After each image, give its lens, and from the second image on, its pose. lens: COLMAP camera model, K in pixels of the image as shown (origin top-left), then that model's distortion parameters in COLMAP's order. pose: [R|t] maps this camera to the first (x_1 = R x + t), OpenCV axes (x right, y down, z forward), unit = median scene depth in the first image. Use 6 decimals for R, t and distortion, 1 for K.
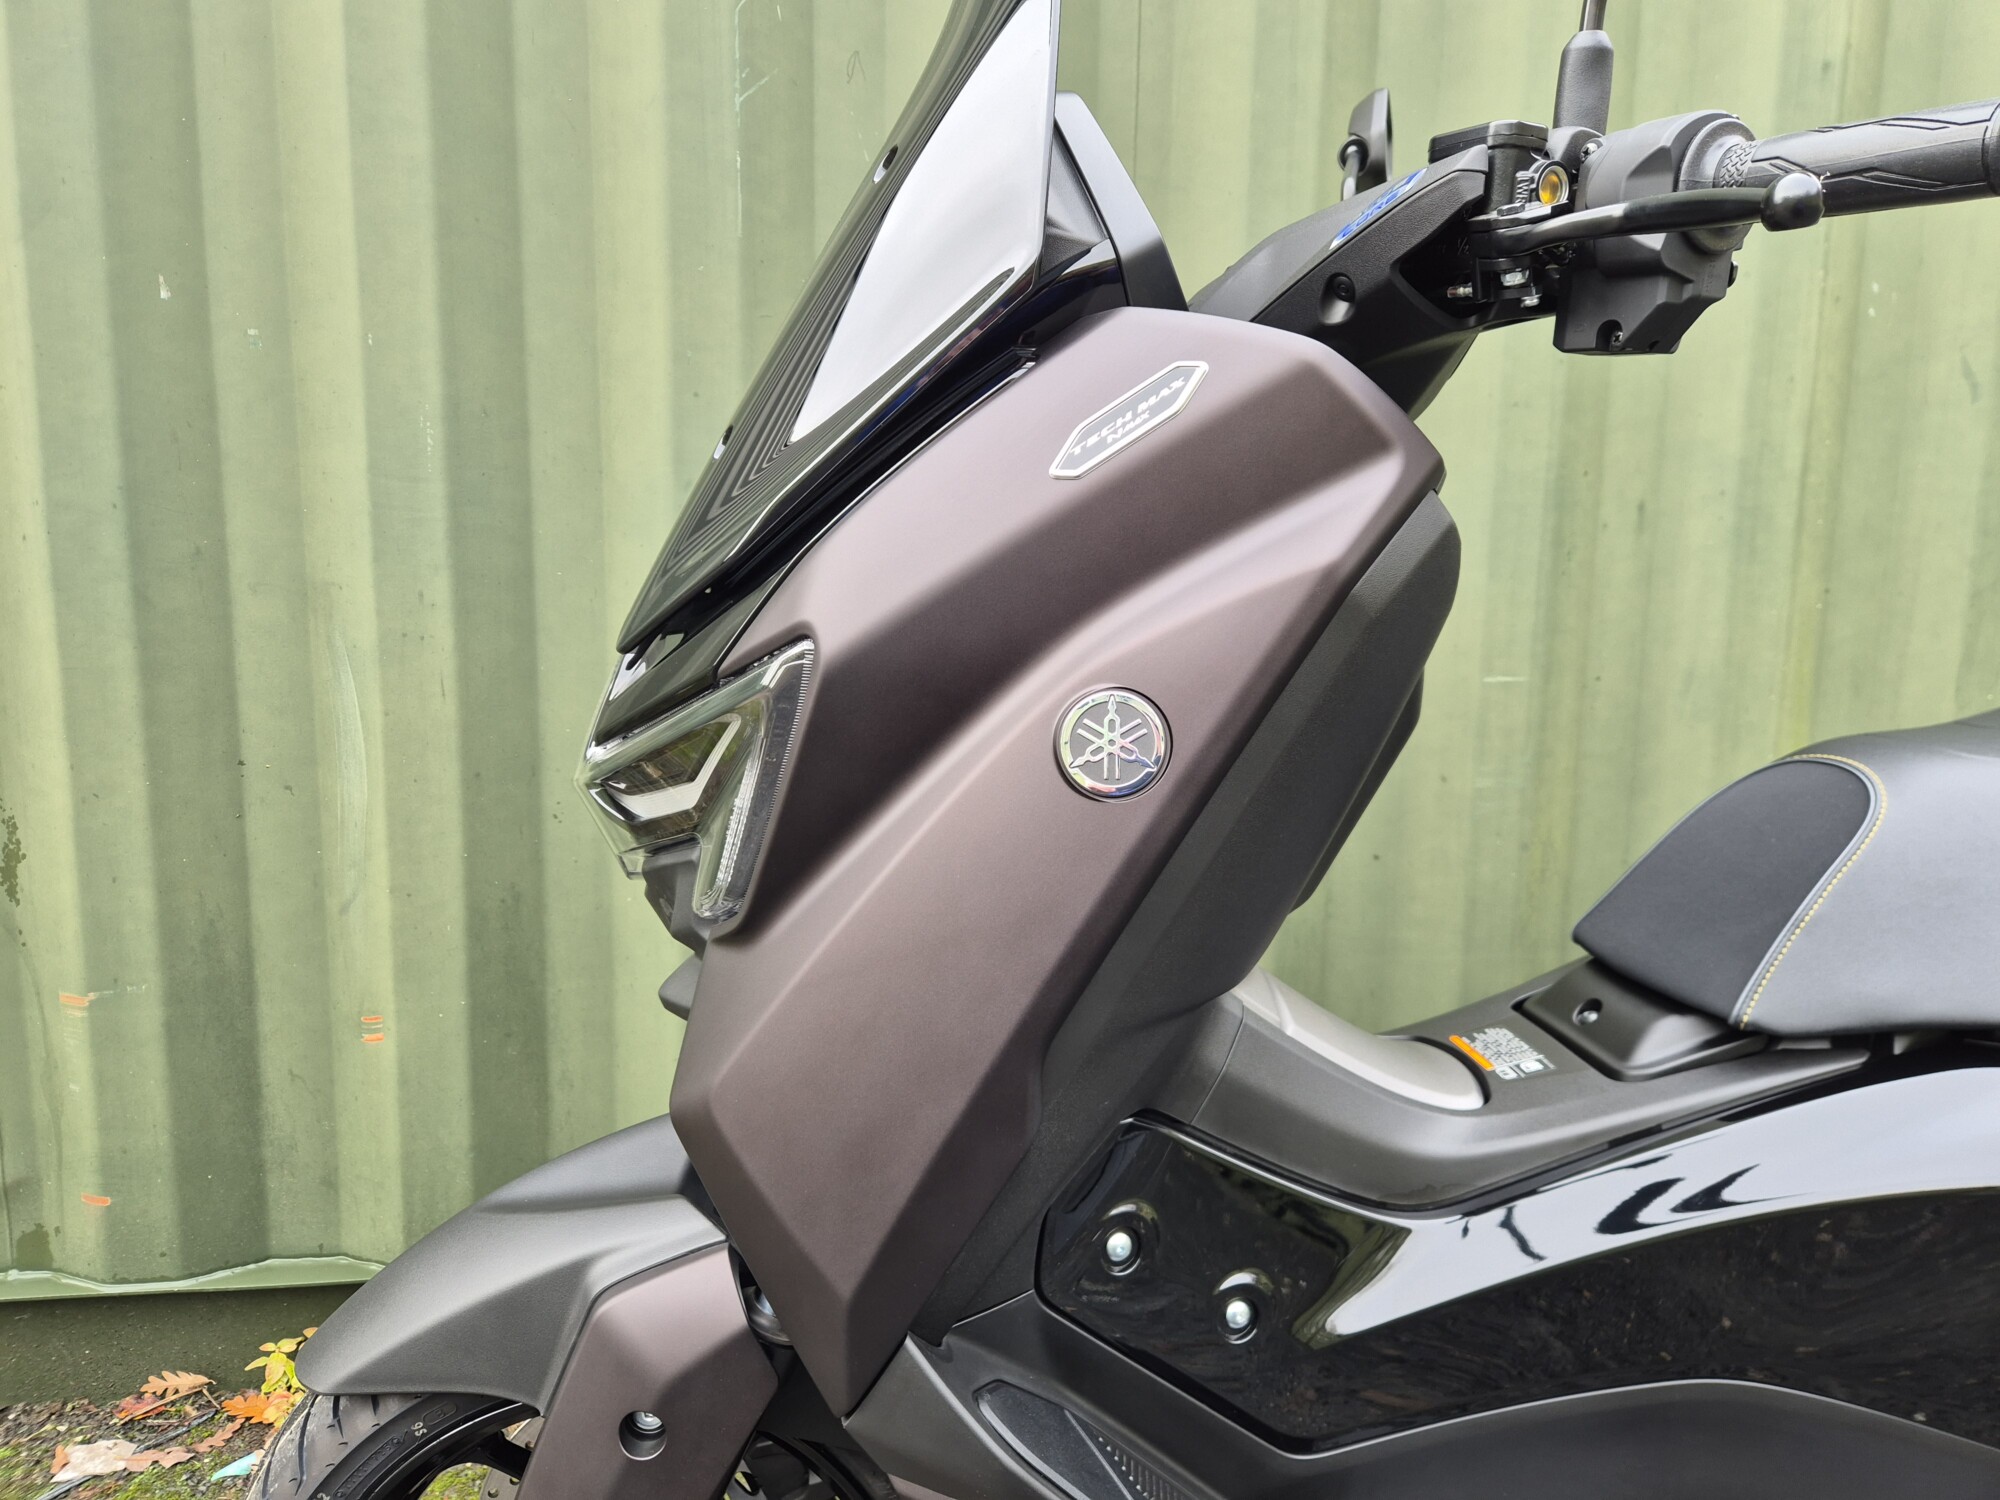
lens RADIAL K [[1342.7, 0, 997.5], [0, 1342.7, 742.6], [0, 0, 1]] dist [0.077111, -0.065146]
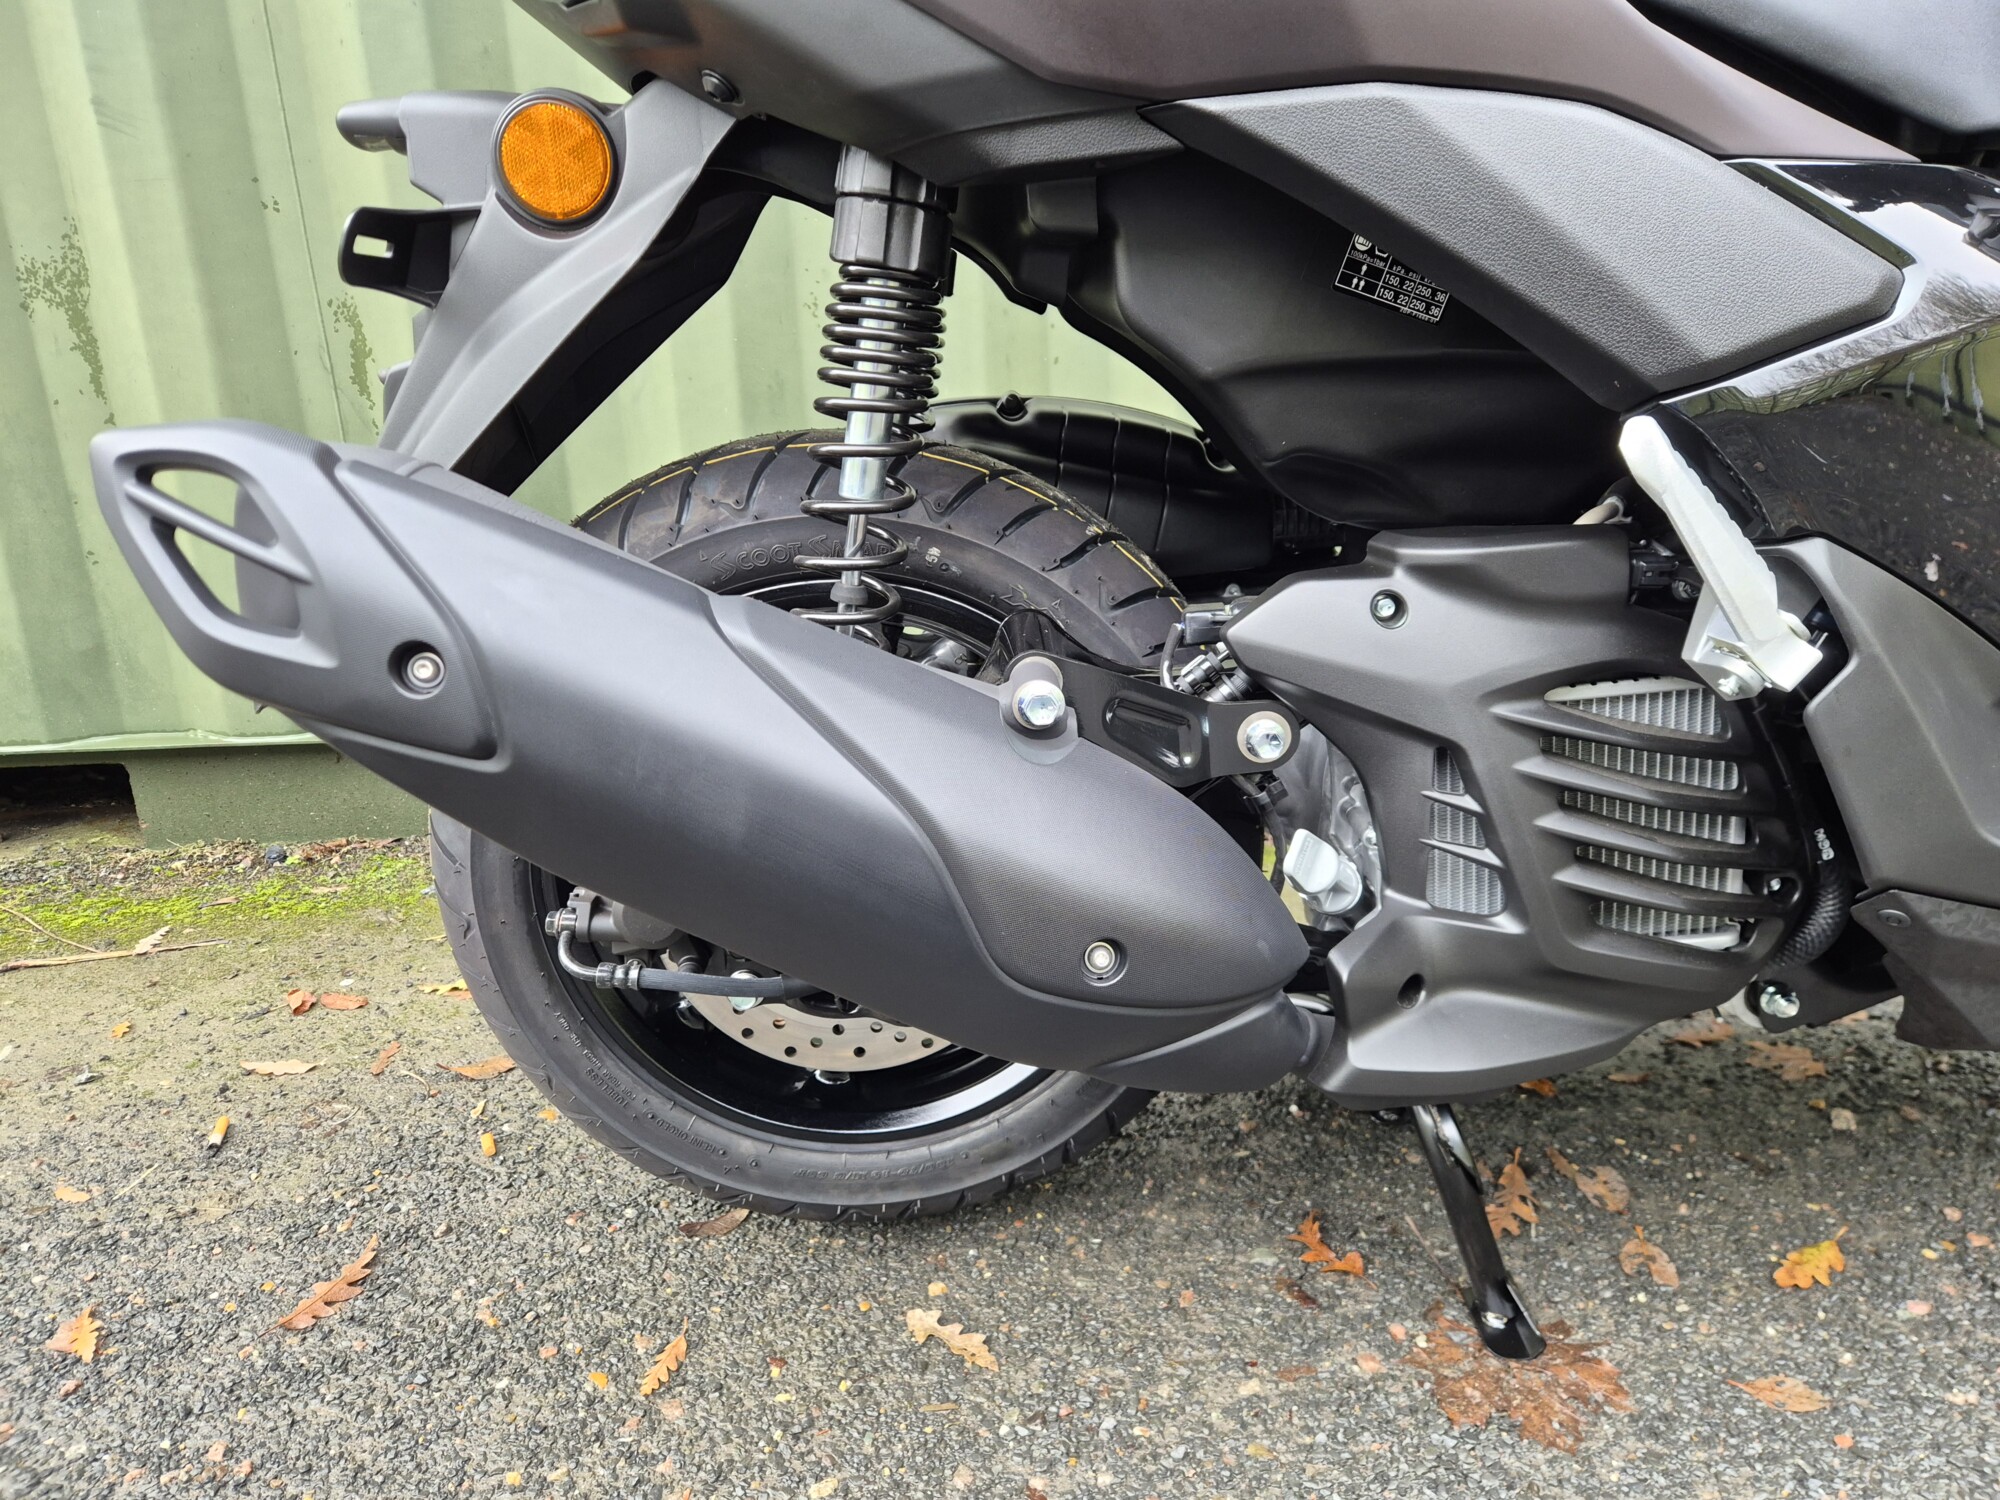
lens RADIAL K [[1342.7, 0, 1000.1], [0, 1342.7, 746.9], [0, 0, 1]] dist [0.077111, -0.065146]
pose [[0.991584, -0.019201, -0.128030, -0.042254], [0.037853, 0.988725, 0.144881, 0.259179], [0.123805, -0.148508, 0.981131, -0.108010]]
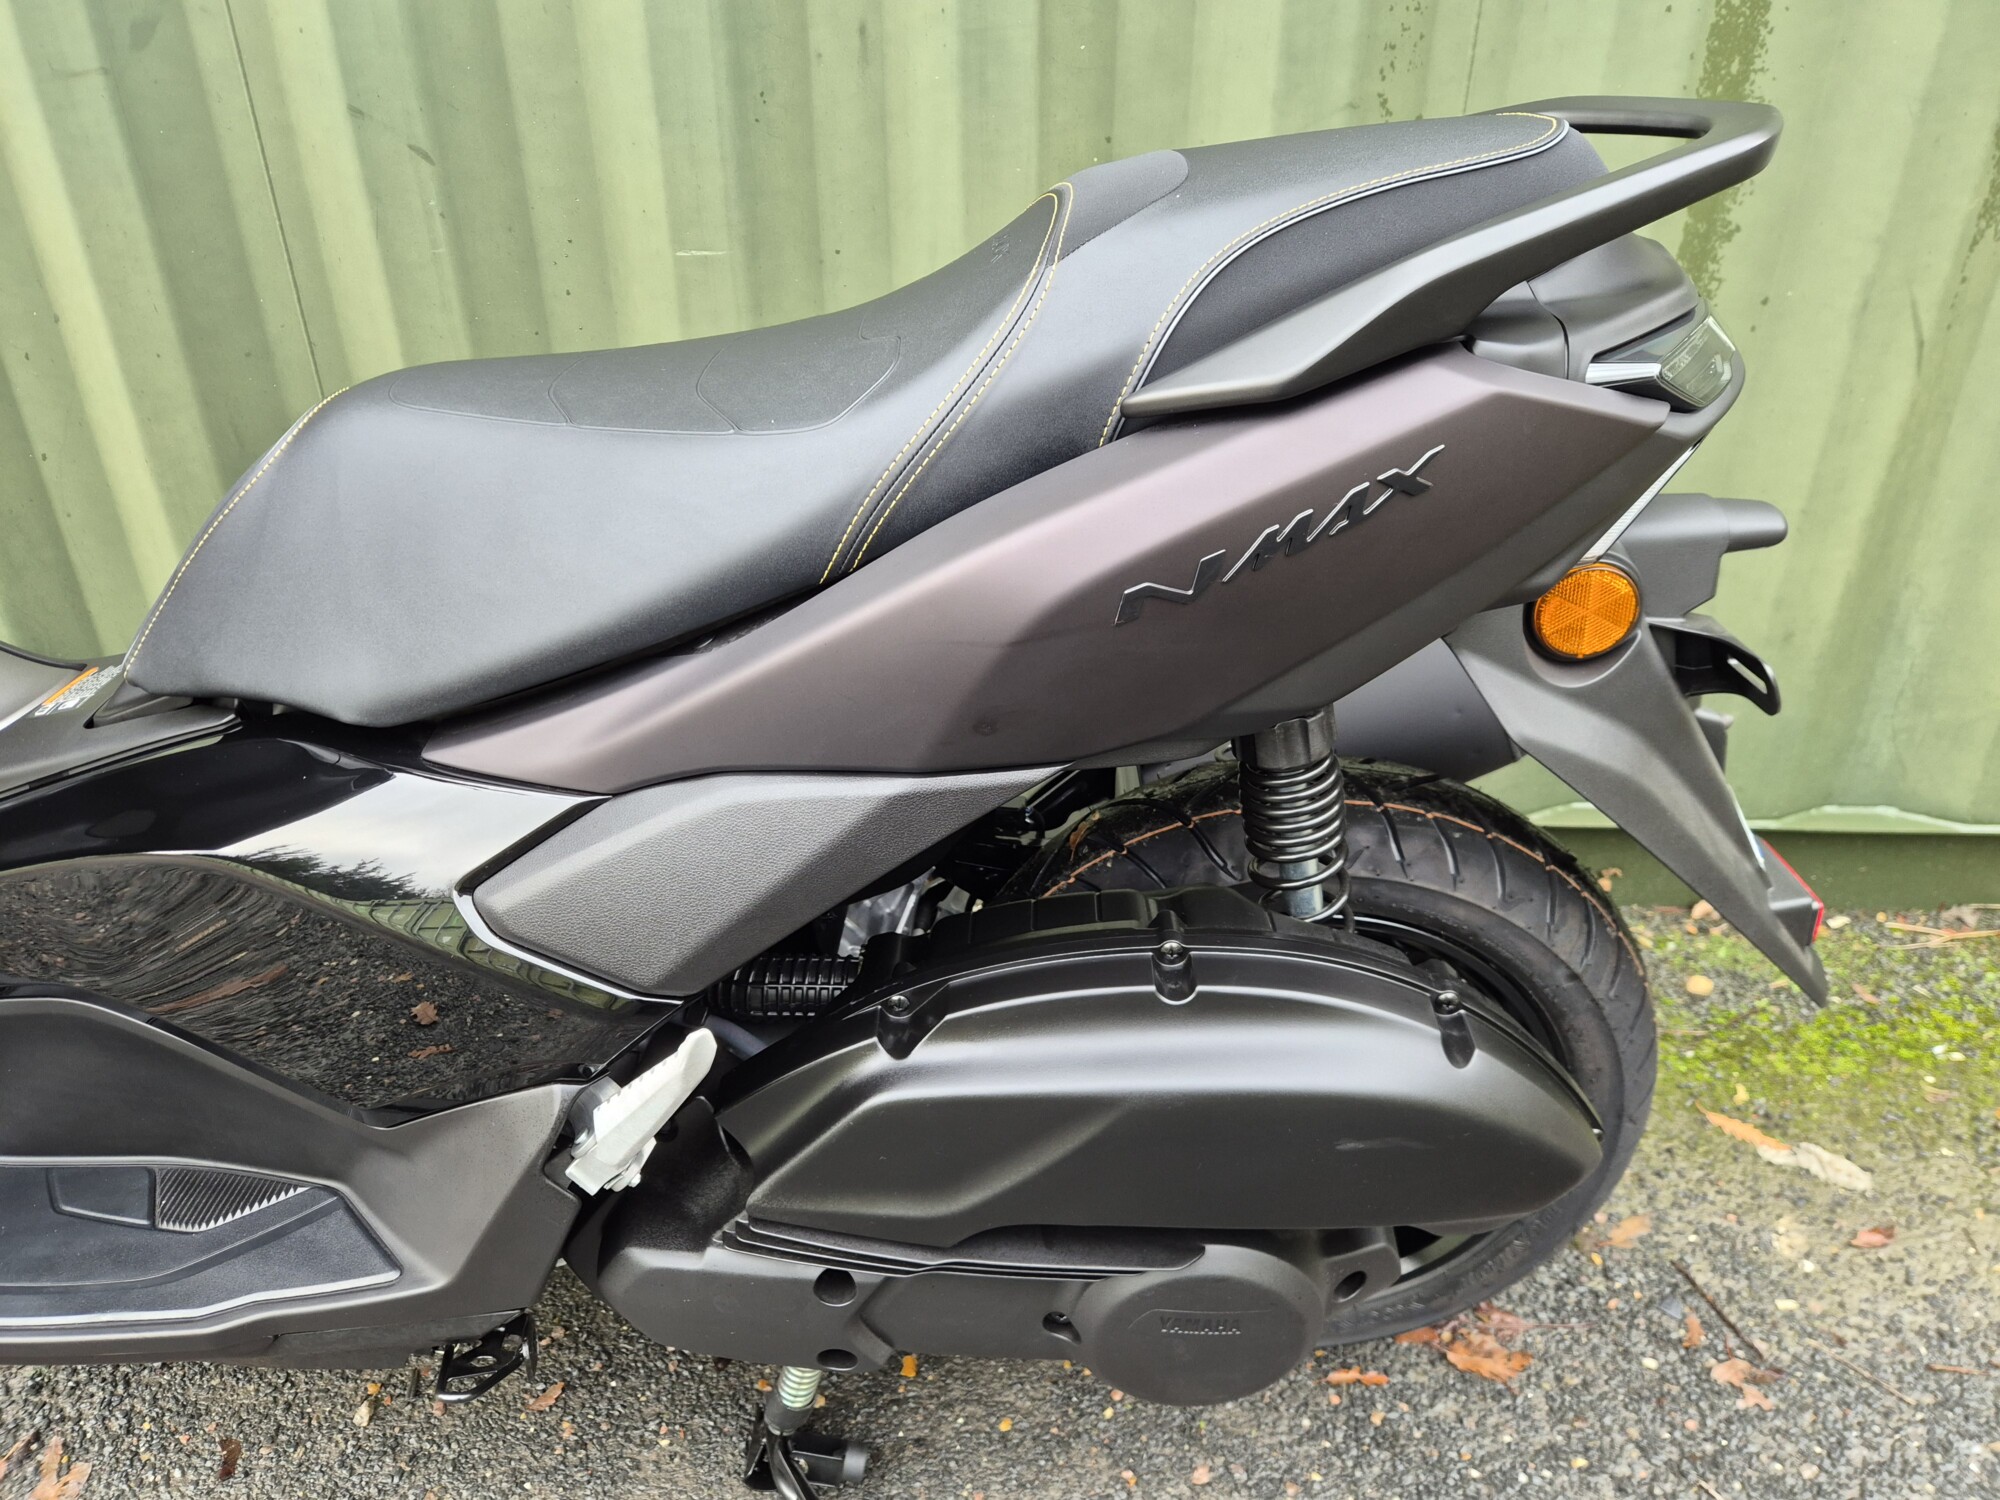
lens RADIAL K [[1342.7, 0, 997.3], [0, 1342.7, 751.1], [0, 0, 1]] dist [0.077111, -0.065146]
pose [[0.987082, 0.060728, -0.148263, 0.773123], [-0.006468, 0.939731, 0.341853, -0.049398], [0.160087, -0.336477, 0.927984, 0.103373]]
